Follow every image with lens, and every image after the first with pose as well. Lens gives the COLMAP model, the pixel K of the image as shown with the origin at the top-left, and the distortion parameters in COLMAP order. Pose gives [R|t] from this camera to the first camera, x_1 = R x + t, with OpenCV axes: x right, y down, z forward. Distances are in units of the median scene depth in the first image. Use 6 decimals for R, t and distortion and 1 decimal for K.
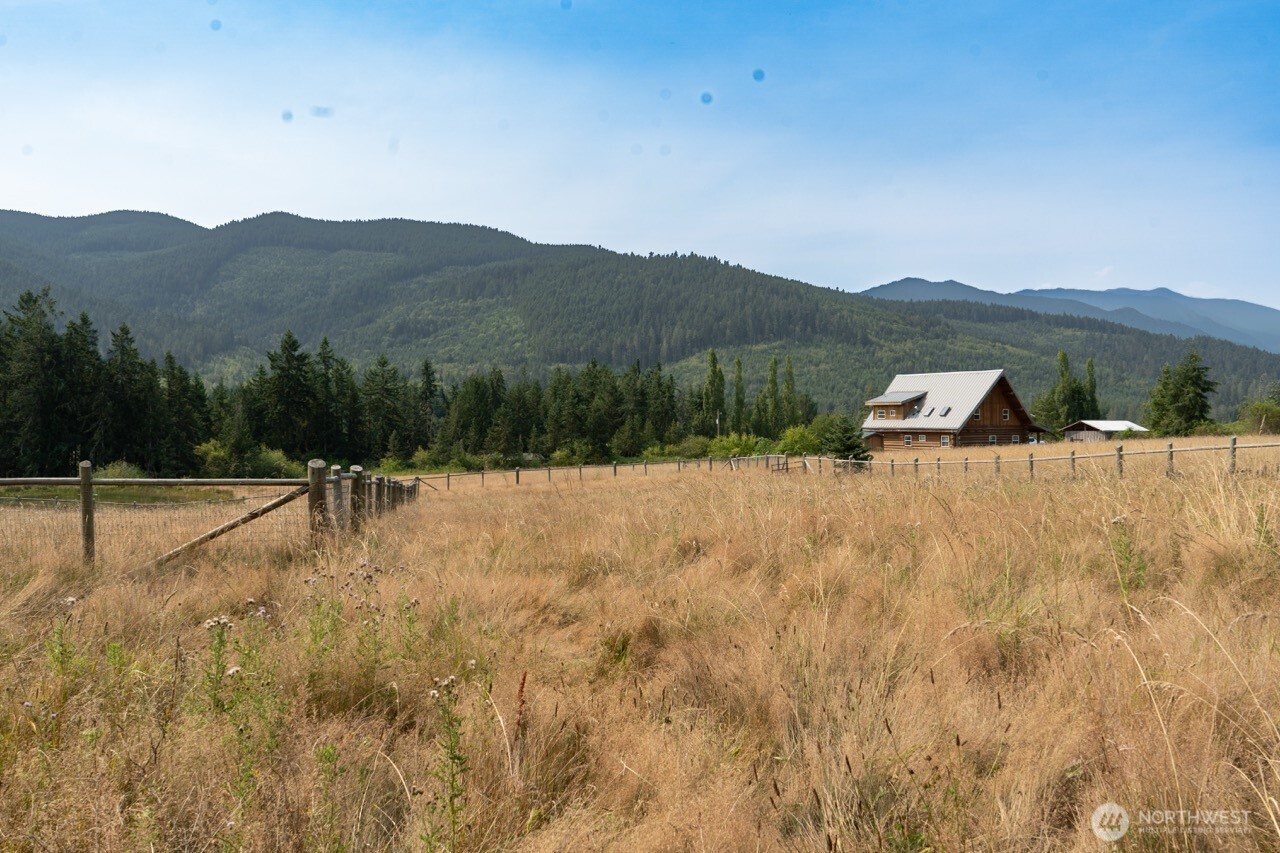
lens RADIAL K [[1029.2, 0, 638.0], [0, 1029.2, 423.9], [0, 0, 1]] dist [0.002867, -0.003143]
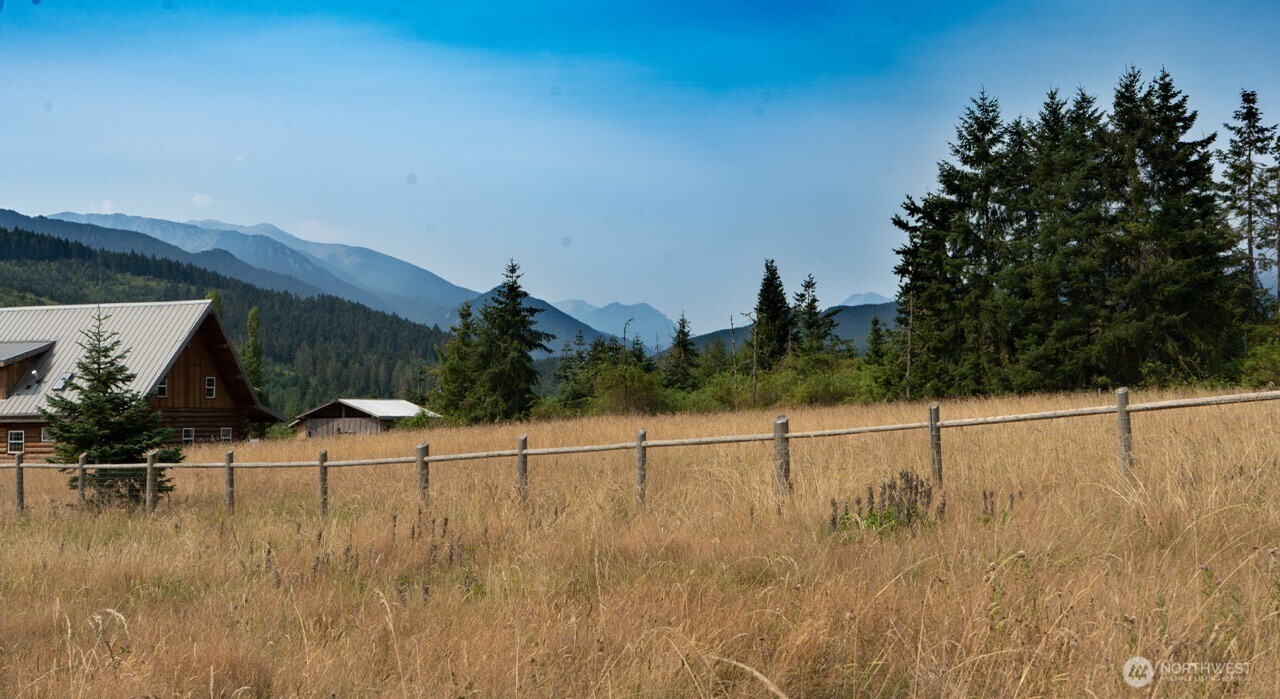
lens RADIAL K [[1685.8, 0, 639.6], [0, 1685.8, 360.8], [0, 0, 1]] dist [-0.060931, 0.000000]
pose [[0.769460, 0.015961, 0.638496, -0.020370], [0.009864, 0.999272, -0.036866, 0.011945], [-0.638619, 0.034665, 0.768742, 0.225221]]
